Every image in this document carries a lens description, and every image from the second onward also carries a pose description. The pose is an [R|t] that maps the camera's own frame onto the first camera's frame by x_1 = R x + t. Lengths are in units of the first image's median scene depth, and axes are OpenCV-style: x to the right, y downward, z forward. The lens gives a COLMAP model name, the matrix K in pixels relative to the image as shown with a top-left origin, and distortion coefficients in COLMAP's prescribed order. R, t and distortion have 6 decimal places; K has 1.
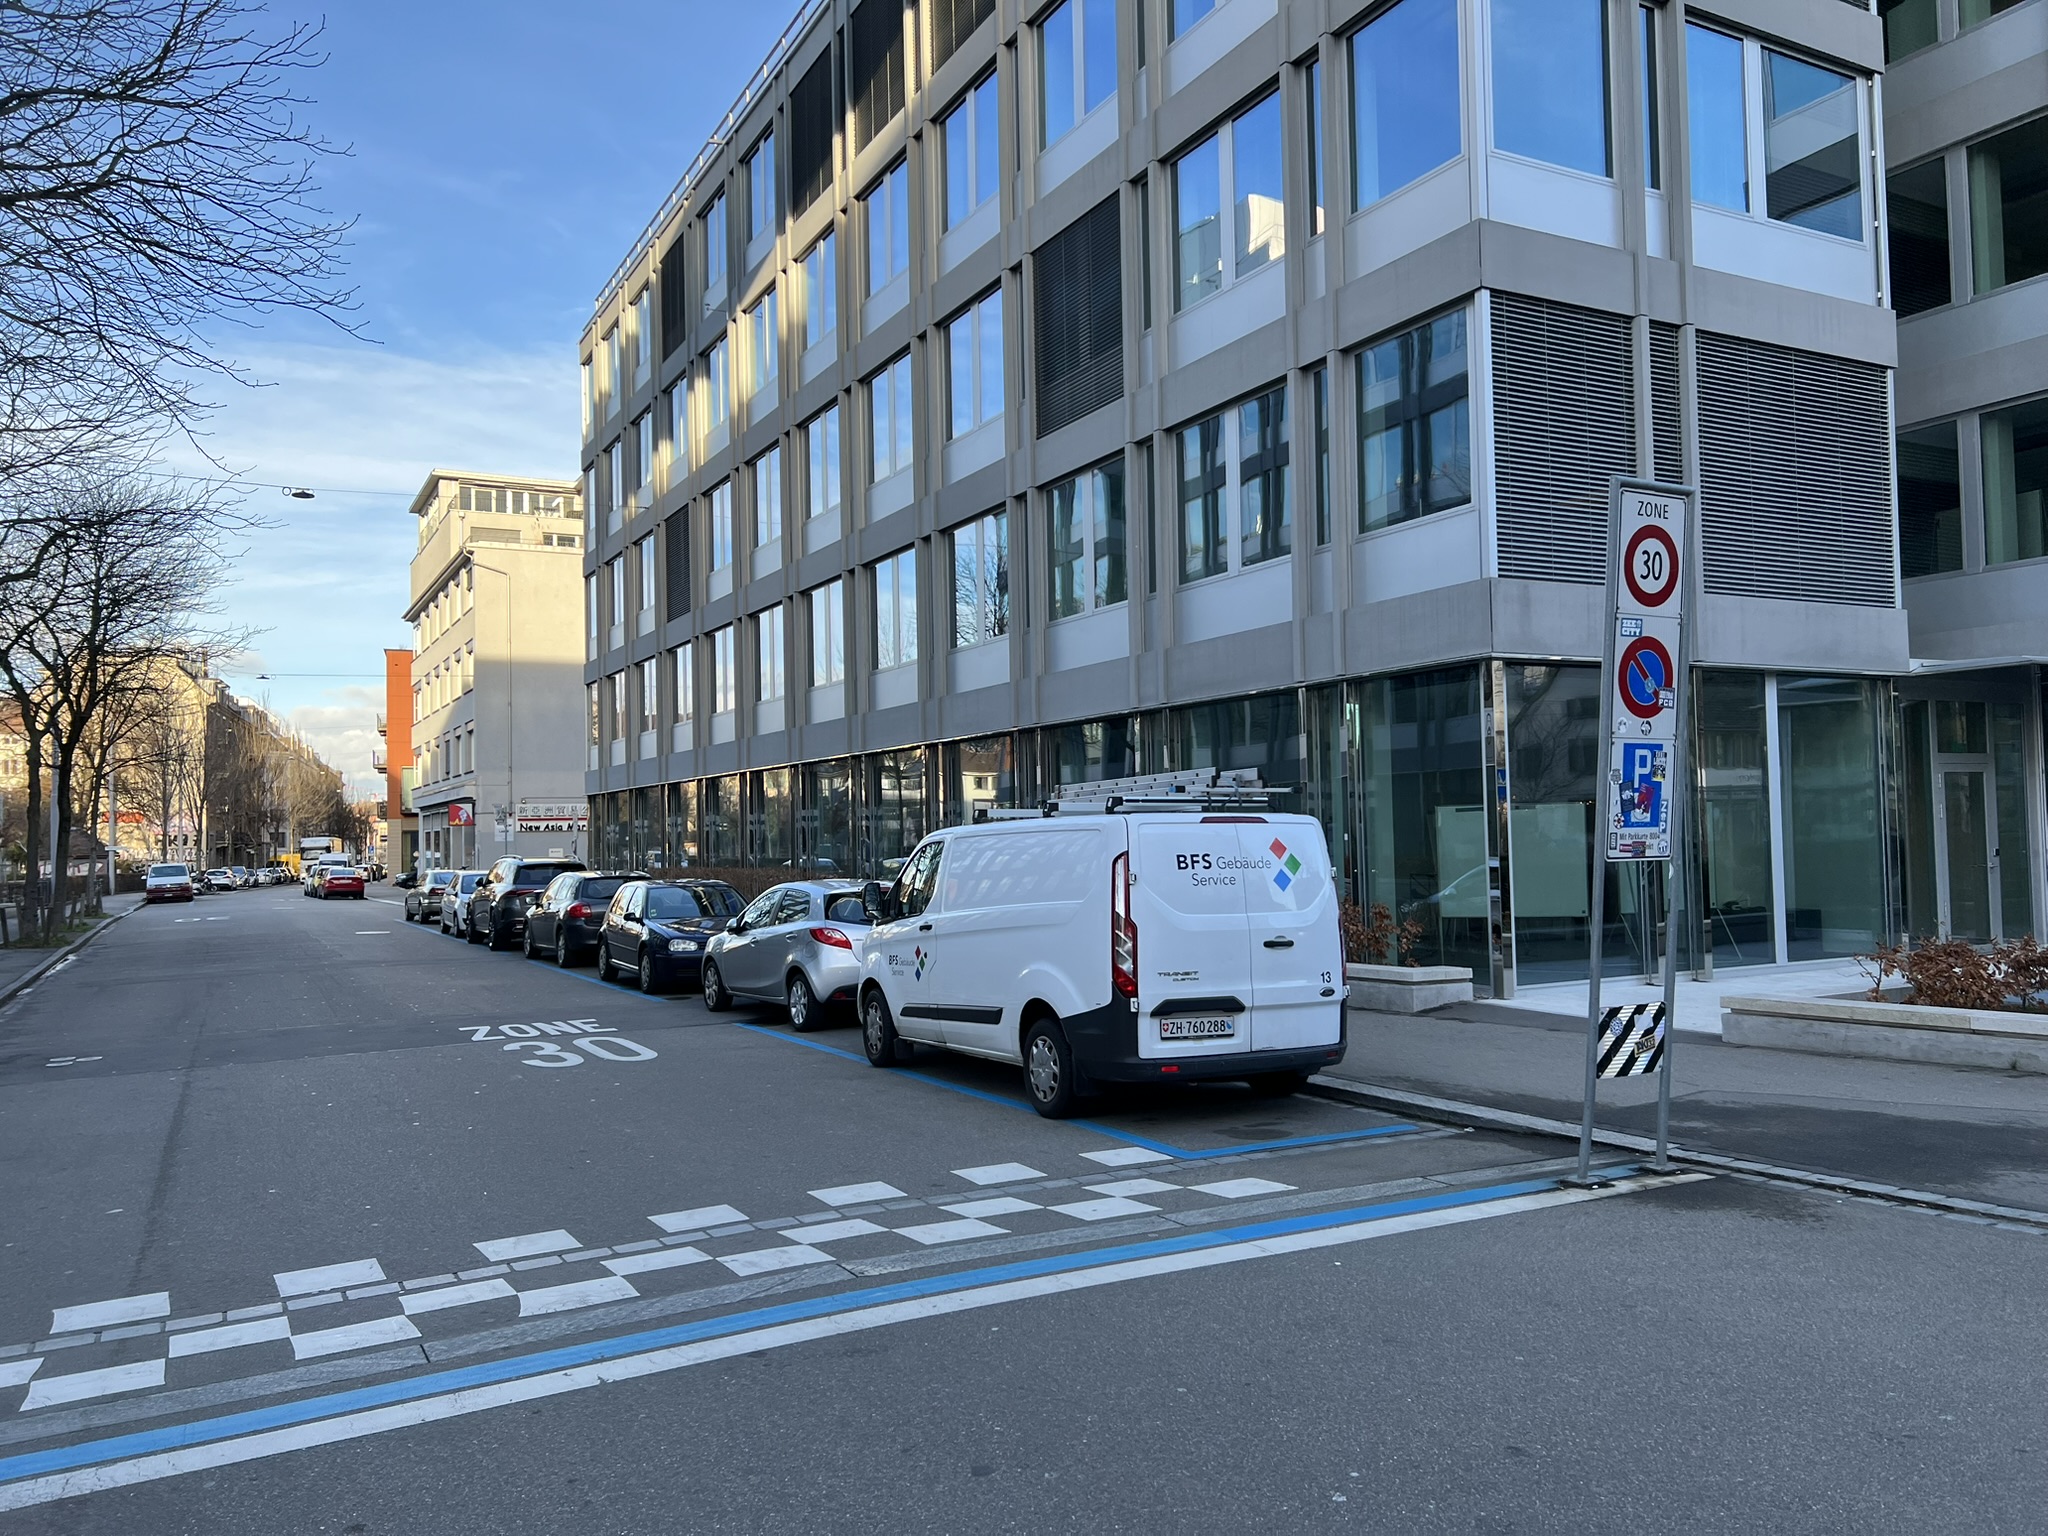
lens RADIAL K [[1551.7, 0, 1024.0], [0, 1551.7, 768.0], [0, 0, 1]] dist [-0.078762, 0.060478]
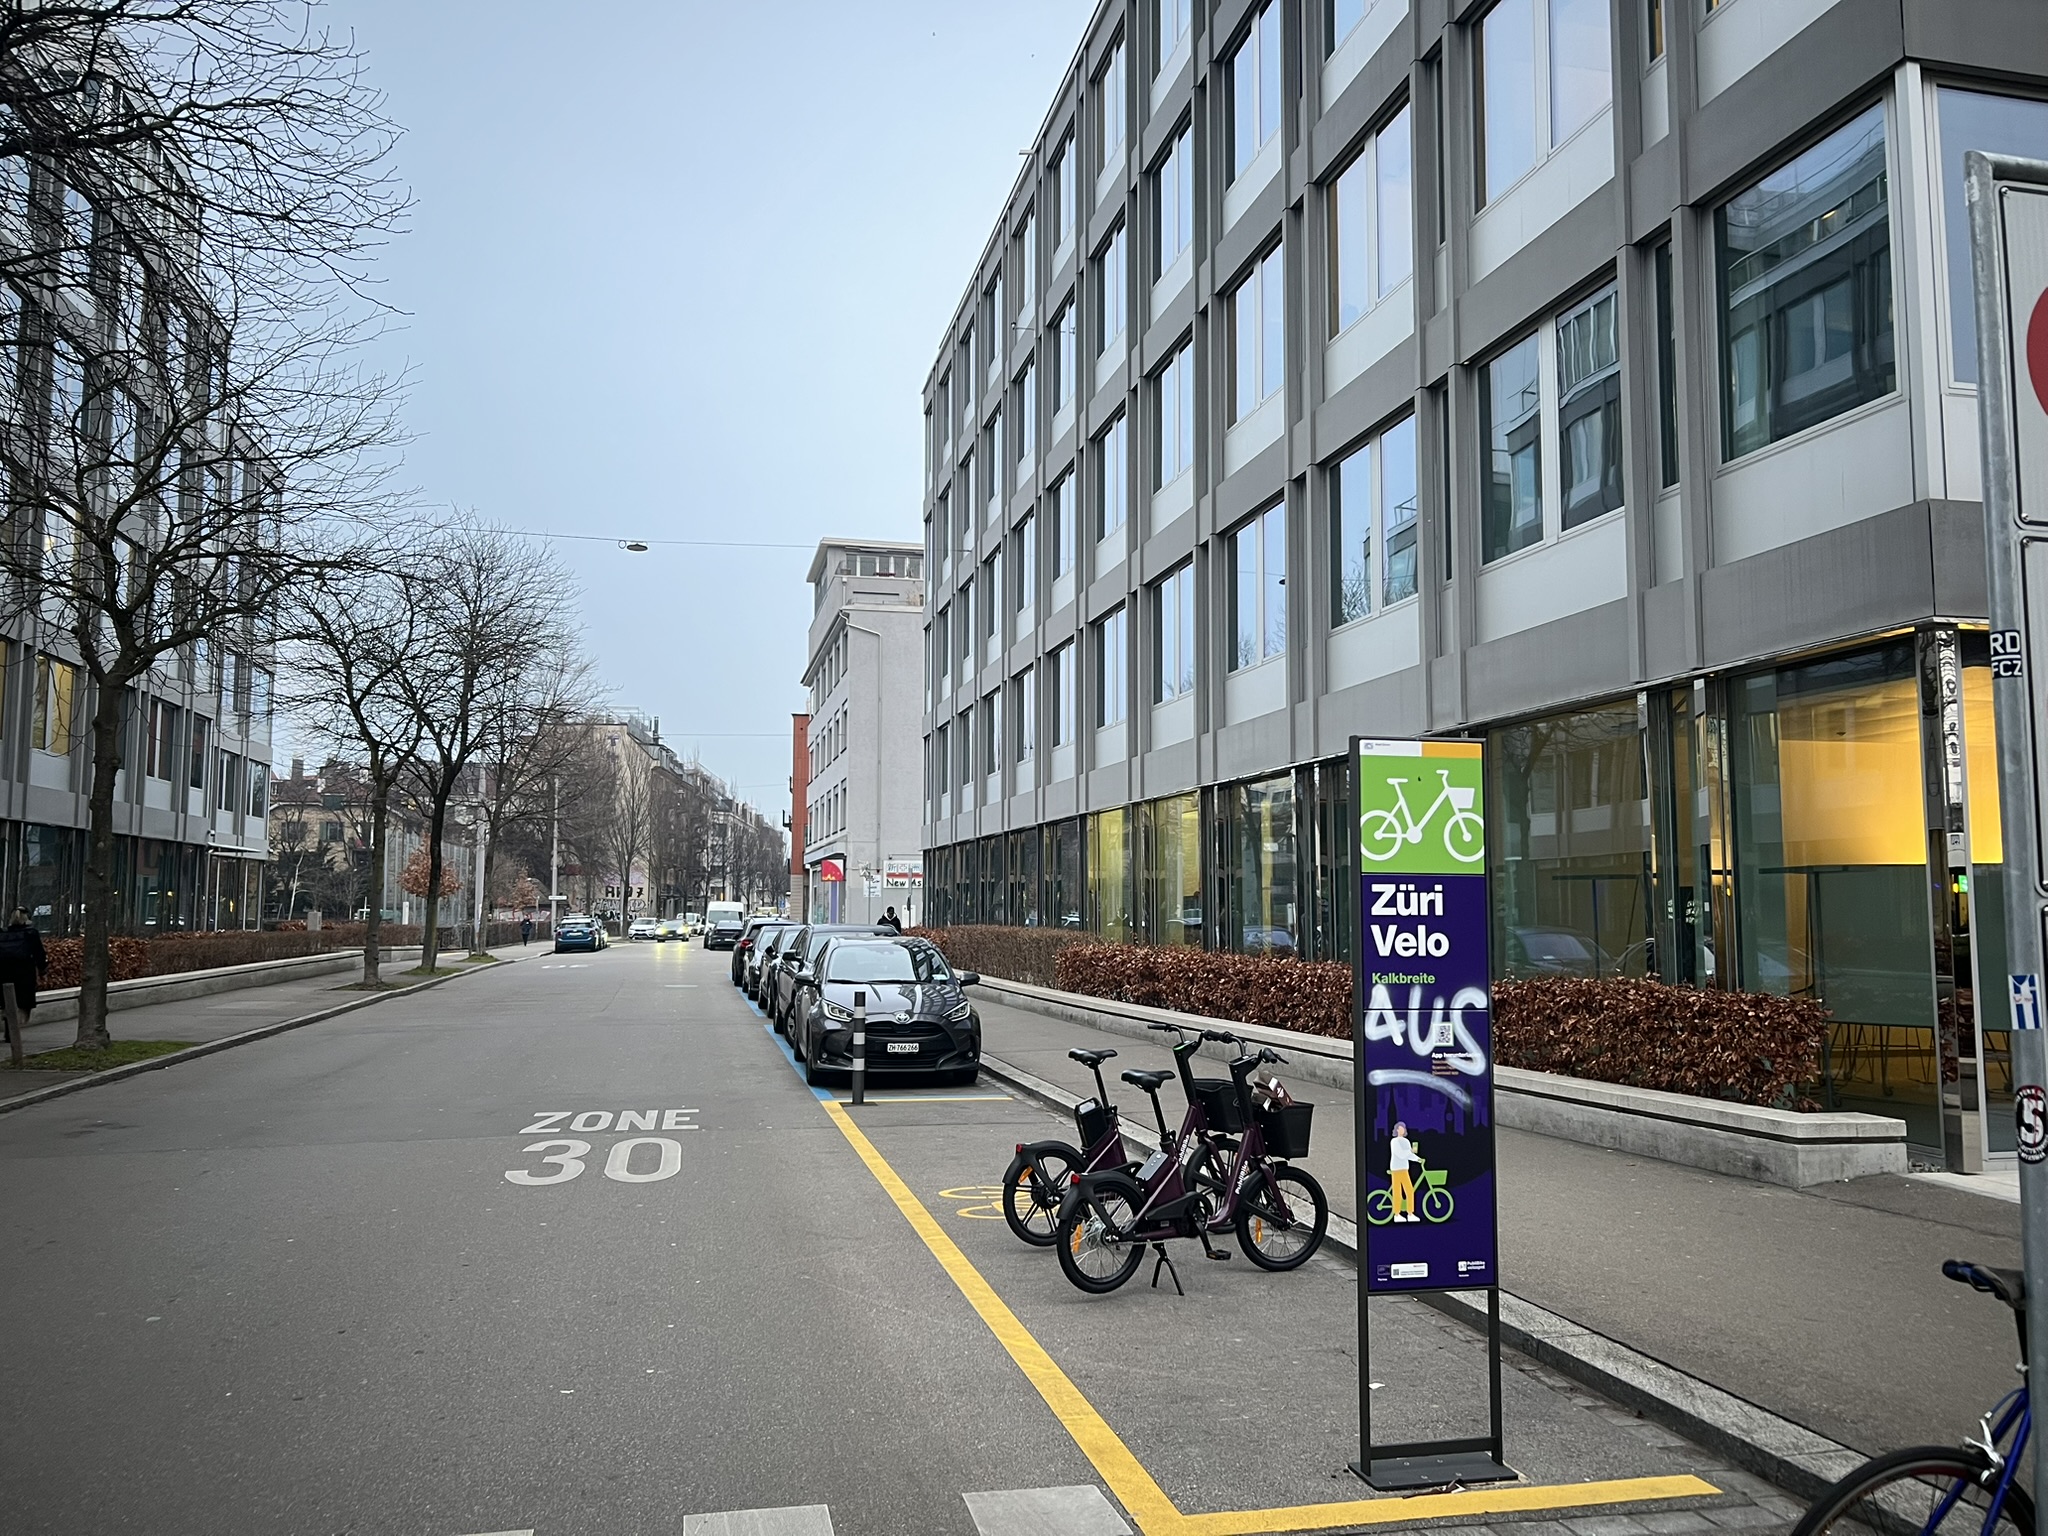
lens RADIAL K [[1551.7, 0, 1024.0], [0, 1551.7, 768.0], [0, 0, 1]] dist [-0.078762, 0.060478]
pose [[0.968670, -0.003275, -0.248328, 0.075693], [-0.006544, 0.999229, -0.038703, 0.011797], [0.248263, 0.039116, 0.967902, 0.238856]]
